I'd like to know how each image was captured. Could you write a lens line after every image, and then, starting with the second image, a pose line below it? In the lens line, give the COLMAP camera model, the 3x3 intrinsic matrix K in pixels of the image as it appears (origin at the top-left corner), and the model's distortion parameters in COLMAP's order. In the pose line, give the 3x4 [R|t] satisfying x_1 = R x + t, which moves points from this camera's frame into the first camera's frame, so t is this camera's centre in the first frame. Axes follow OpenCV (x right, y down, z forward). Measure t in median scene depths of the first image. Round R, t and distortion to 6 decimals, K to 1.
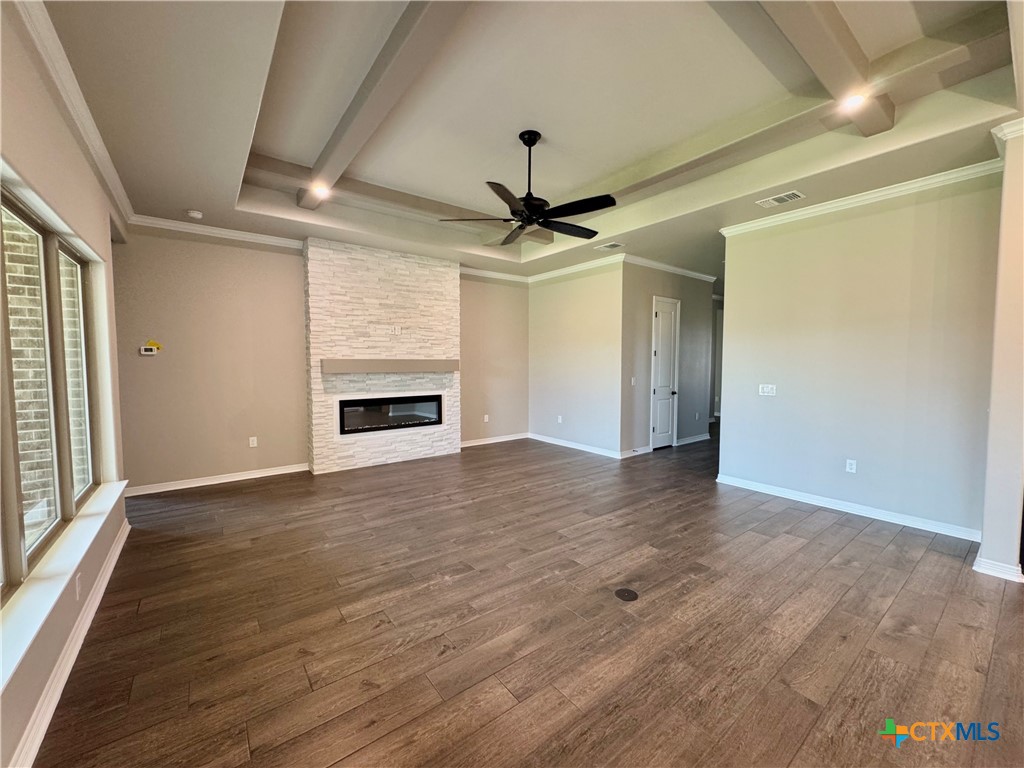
lens RADIAL K [[408.8, 0, 512.0], [0, 408.8, 384.0], [0, 0, 1]] dist [-0.002744, 0.000600]
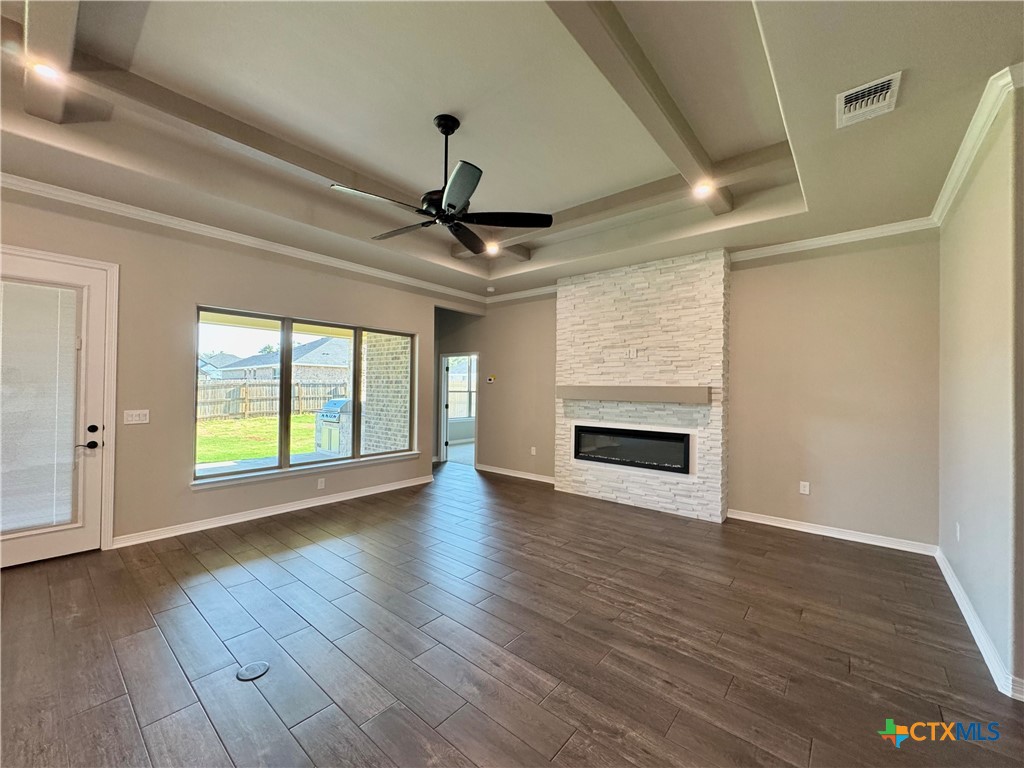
lens RADIAL K [[408.8, 0, 512.0], [0, 408.8, 384.0], [0, 0, 1]] dist [-0.002744, 0.000600]
pose [[0.217410, -0.007479, -0.976052, 0.556447], [-0.067048, 0.997494, -0.022578, -0.030247], [0.973775, 0.070351, 0.216364, 0.605259]]
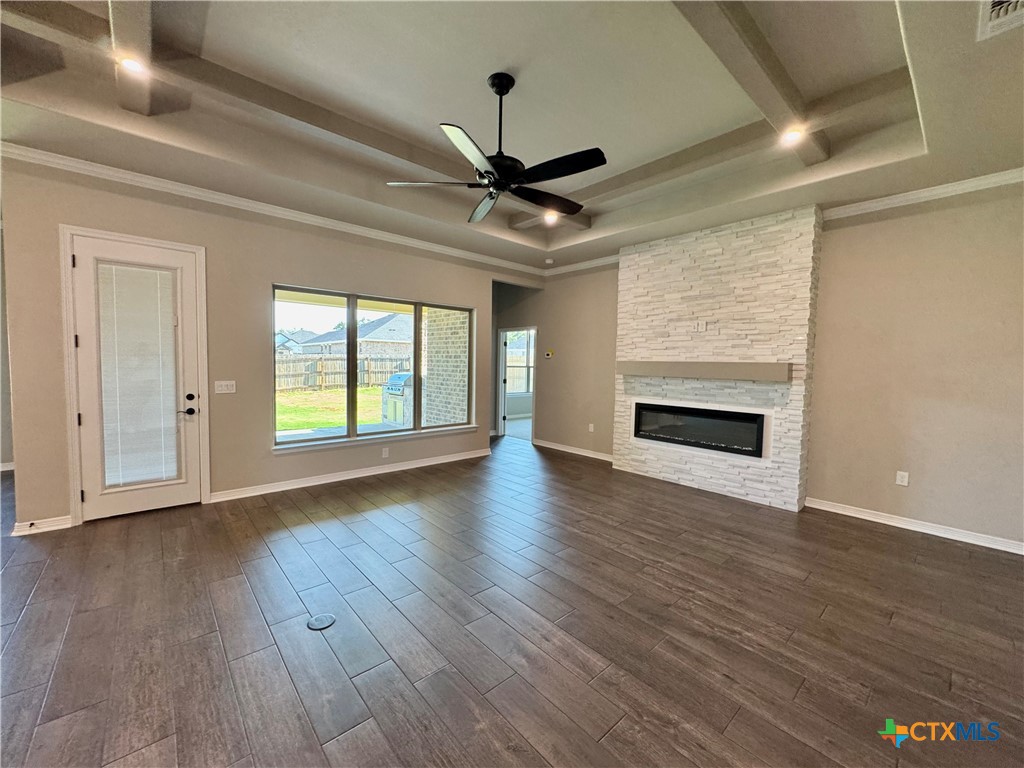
lens RADIAL K [[408.8, 0, 512.0], [0, 408.8, 384.0], [0, 0, 1]] dist [-0.002744, 0.000600]
pose [[0.072657, 0.052716, -0.995963, 0.543664], [-0.074319, 0.996112, 0.047302, -0.029466], [0.994584, 0.070582, 0.076293, 0.614649]]
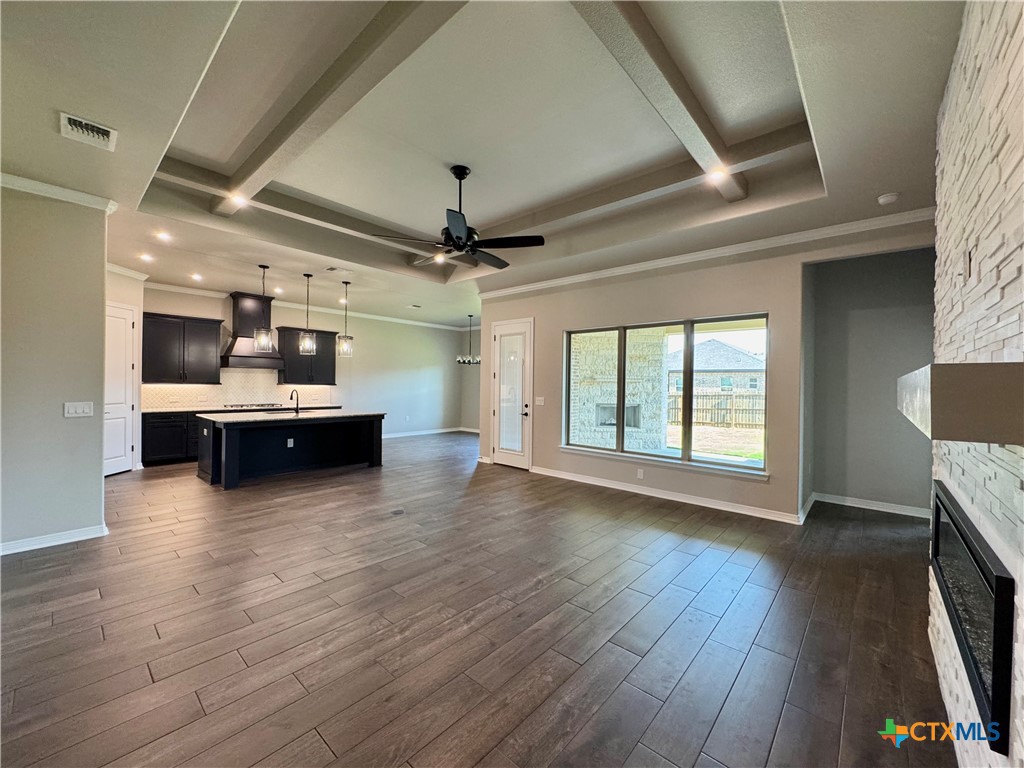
lens RADIAL K [[408.8, 0, 512.0], [0, 408.8, 384.0], [0, 0, 1]] dist [-0.002744, 0.000600]
pose [[-0.981576, -0.013502, -0.190592, 0.066792], [-0.025058, 0.997982, 0.058350, -0.066829], [0.189420, 0.062051, -0.979934, 1.301098]]
